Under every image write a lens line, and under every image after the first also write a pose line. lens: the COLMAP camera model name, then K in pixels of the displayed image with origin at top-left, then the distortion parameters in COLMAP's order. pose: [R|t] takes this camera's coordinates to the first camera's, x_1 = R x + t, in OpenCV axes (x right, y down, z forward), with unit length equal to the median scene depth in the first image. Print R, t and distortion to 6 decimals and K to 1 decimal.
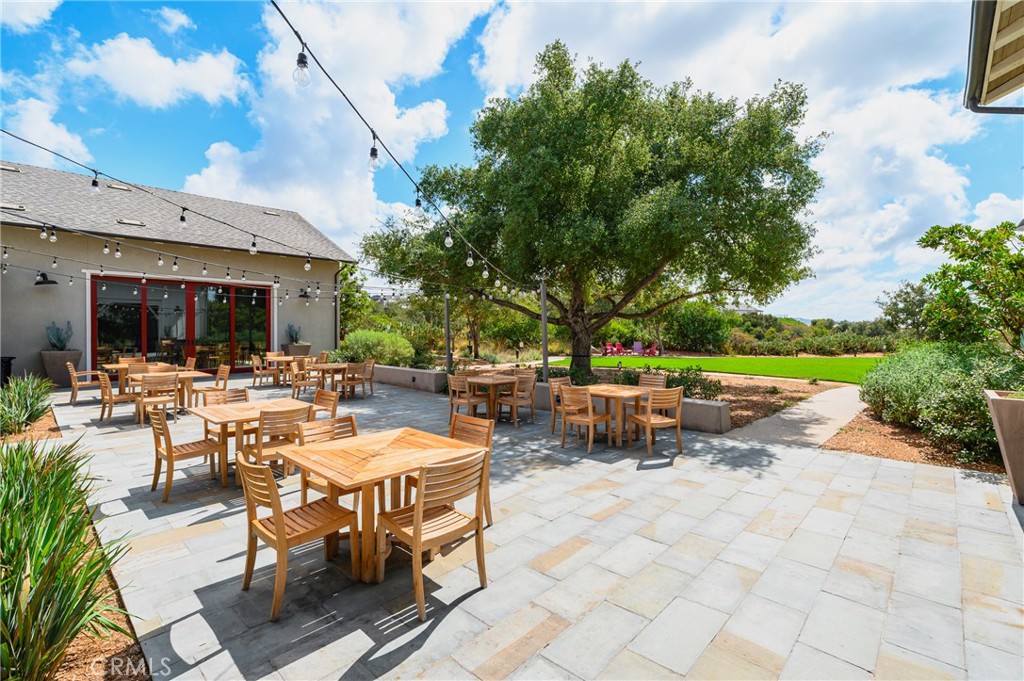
lens RADIAL K [[461.1, 0, 510.3], [0, 461.1, 331.0], [0, 0, 1]] dist [-0.002012, -0.000489]
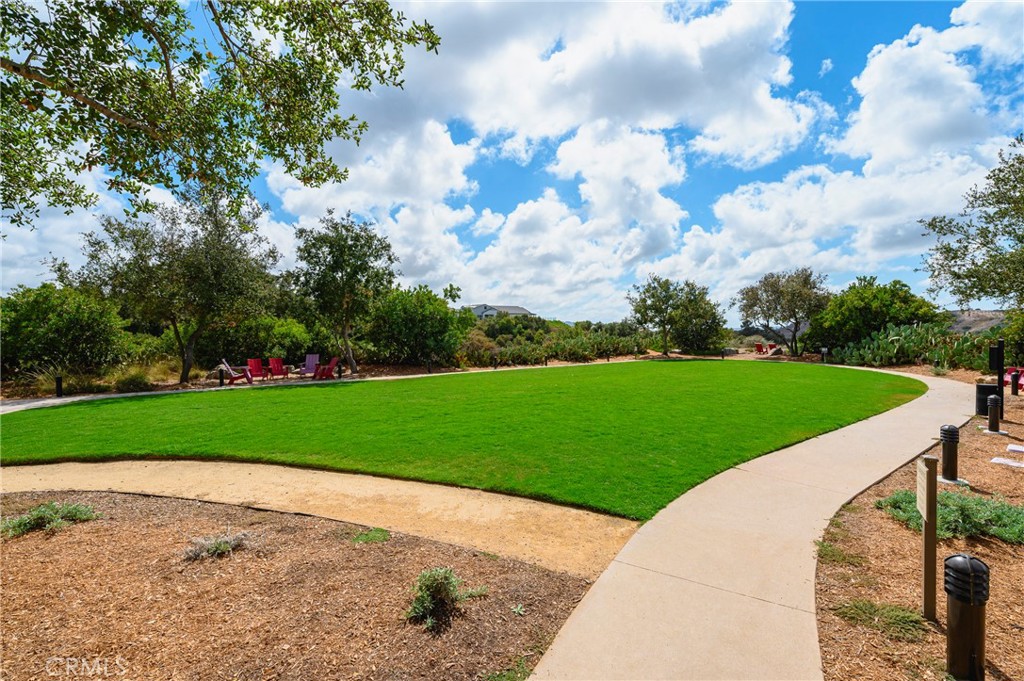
lens RADIAL K [[461.1, 0, 512.7], [0, 461.1, 341.1], [0, 0, 1]] dist [-0.002012, -0.000489]
pose [[0.909388, -0.025132, 0.415189, 0.229502], [0.020619, 0.999670, 0.015351, 0.001458], [-0.415438, -0.005400, 0.909606, 0.290297]]
